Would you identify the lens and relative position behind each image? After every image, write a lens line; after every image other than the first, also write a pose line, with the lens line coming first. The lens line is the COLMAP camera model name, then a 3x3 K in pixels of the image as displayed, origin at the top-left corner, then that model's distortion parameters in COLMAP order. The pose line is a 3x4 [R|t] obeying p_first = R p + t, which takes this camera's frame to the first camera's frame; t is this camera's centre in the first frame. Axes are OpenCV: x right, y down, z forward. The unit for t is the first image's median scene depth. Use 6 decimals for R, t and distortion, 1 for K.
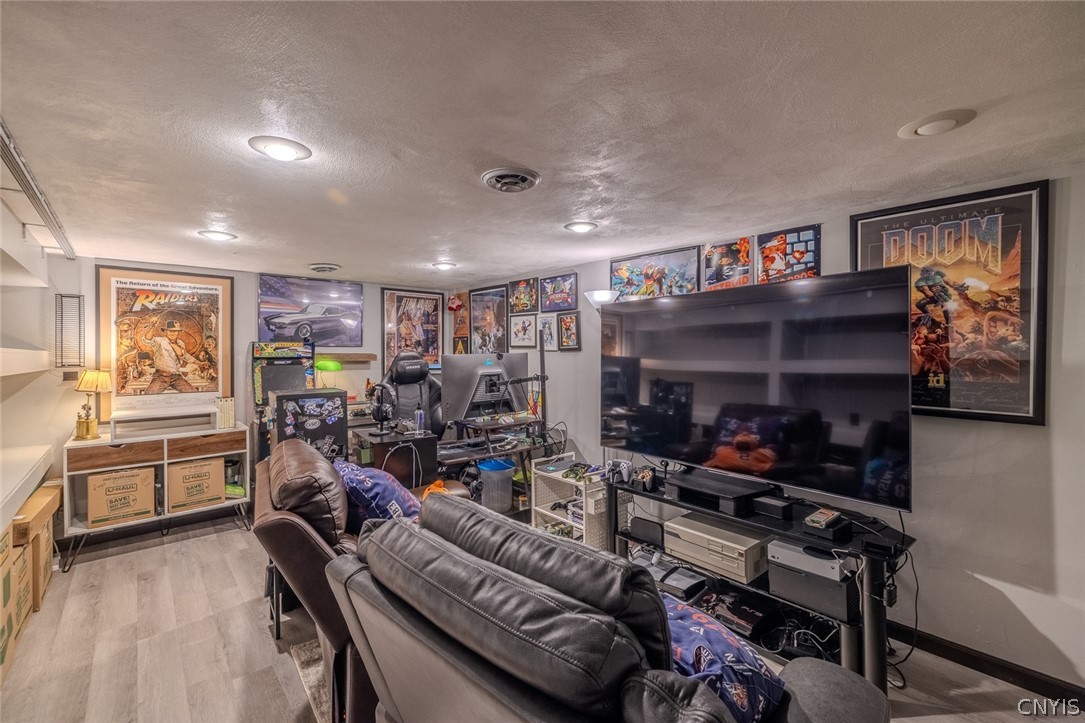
lens RADIAL K [[459.4, 0, 537.5], [0, 459.4, 356.6], [0, 0, 1]] dist [0.001368, 0.000064]
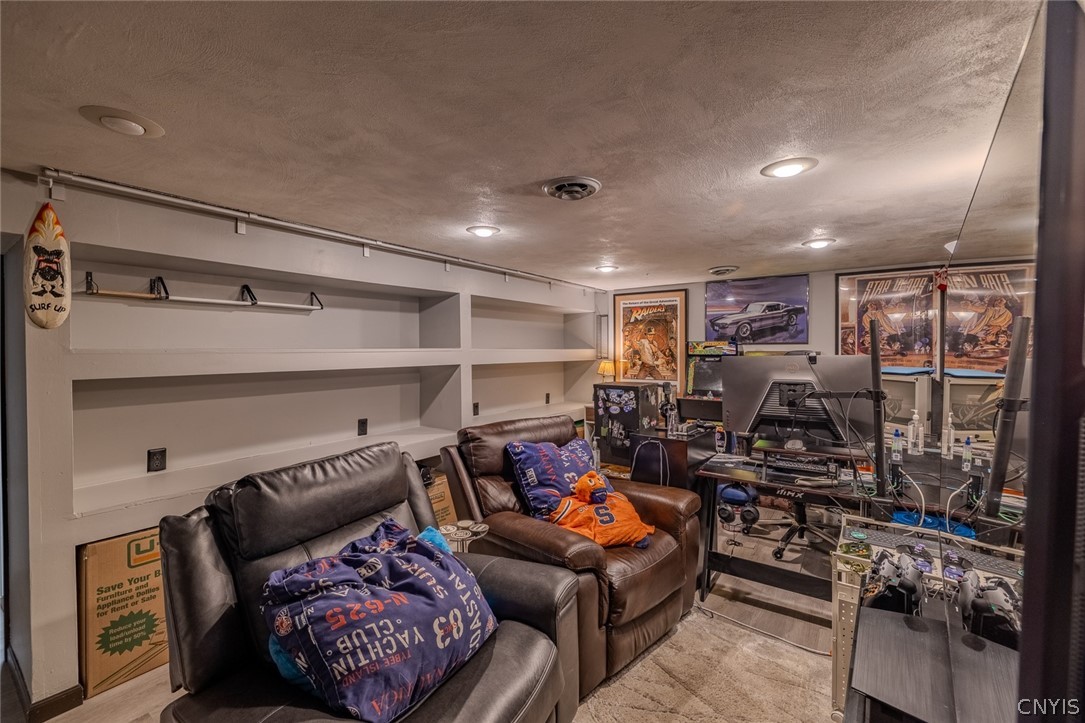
lens RADIAL K [[459.4, 0, 537.5], [0, 459.4, 357.0], [0, 0, 1]] dist [0.001368, 0.000064]
pose [[0.224174, 0.021625, -0.974309, 0.486576], [-0.004588, 0.999766, 0.021134, -0.016245], [0.974538, -0.000267, 0.224221, 0.366359]]
